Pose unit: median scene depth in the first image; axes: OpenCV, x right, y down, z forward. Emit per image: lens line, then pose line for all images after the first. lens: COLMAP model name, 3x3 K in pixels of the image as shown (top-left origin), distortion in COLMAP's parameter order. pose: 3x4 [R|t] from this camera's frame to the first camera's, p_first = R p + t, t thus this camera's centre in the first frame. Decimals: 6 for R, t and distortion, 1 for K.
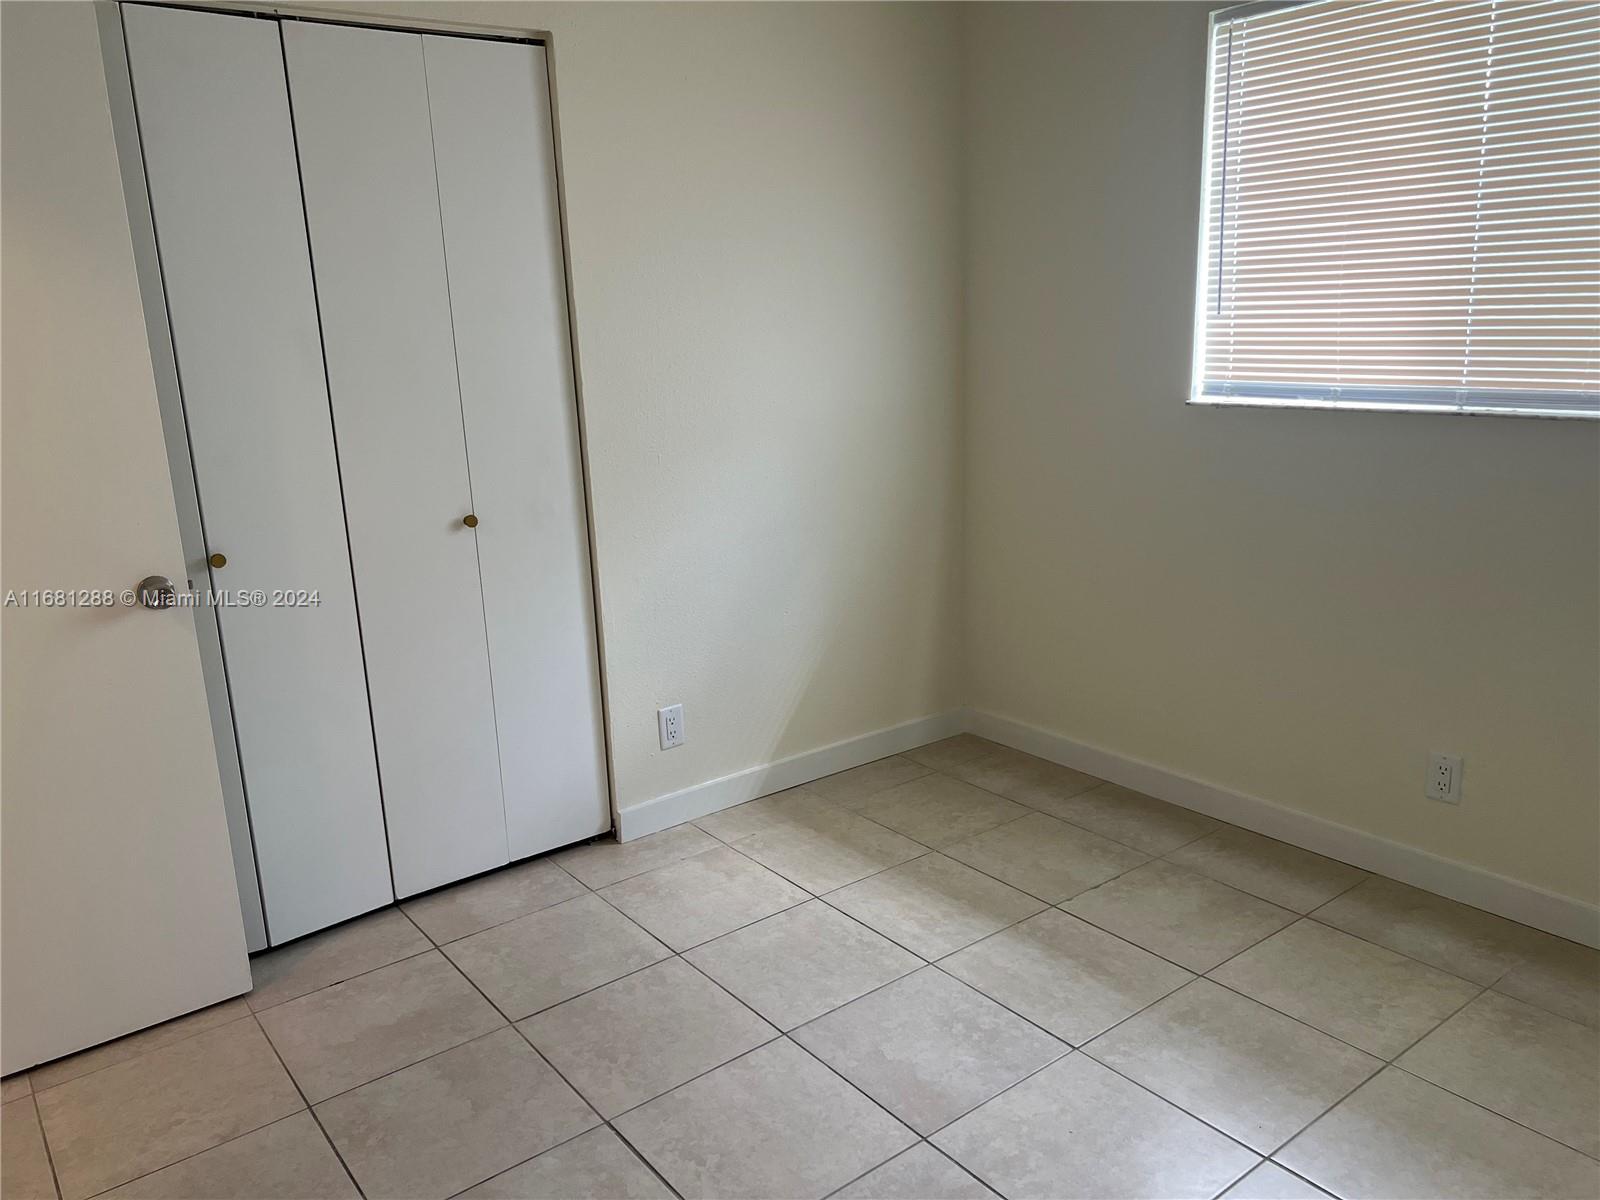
lens RADIAL K [[1197.3, 0, 804.7], [0, 1197.3, 595.7], [0, 0, 1]] dist [0.067716, -0.077029]
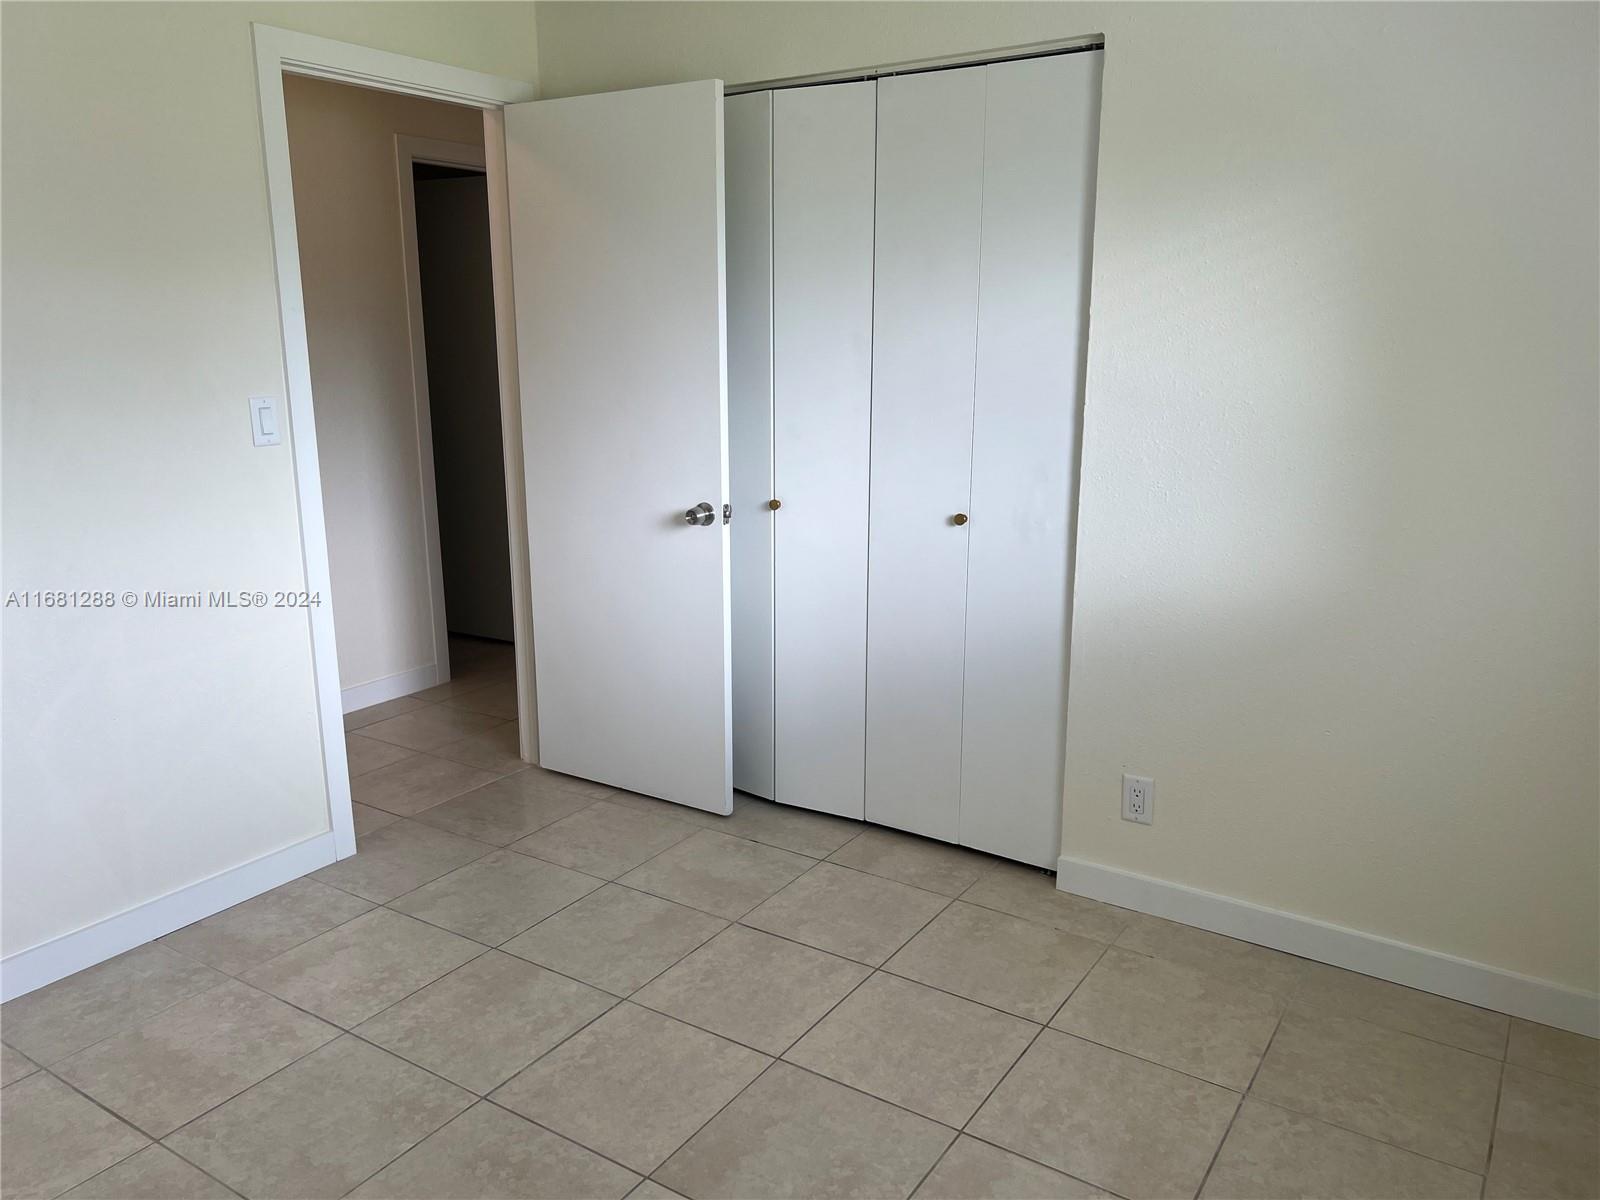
lens RADIAL K [[1197.3, 0, 804.7], [0, 1197.3, 595.7], [0, 0, 1]] dist [0.067716, -0.077029]
pose [[0.333682, 0.245124, -0.910258, 0.682083], [-0.237484, 0.956317, 0.170470, -0.149660], [0.912282, 0.159289, 0.377319, 0.496521]]
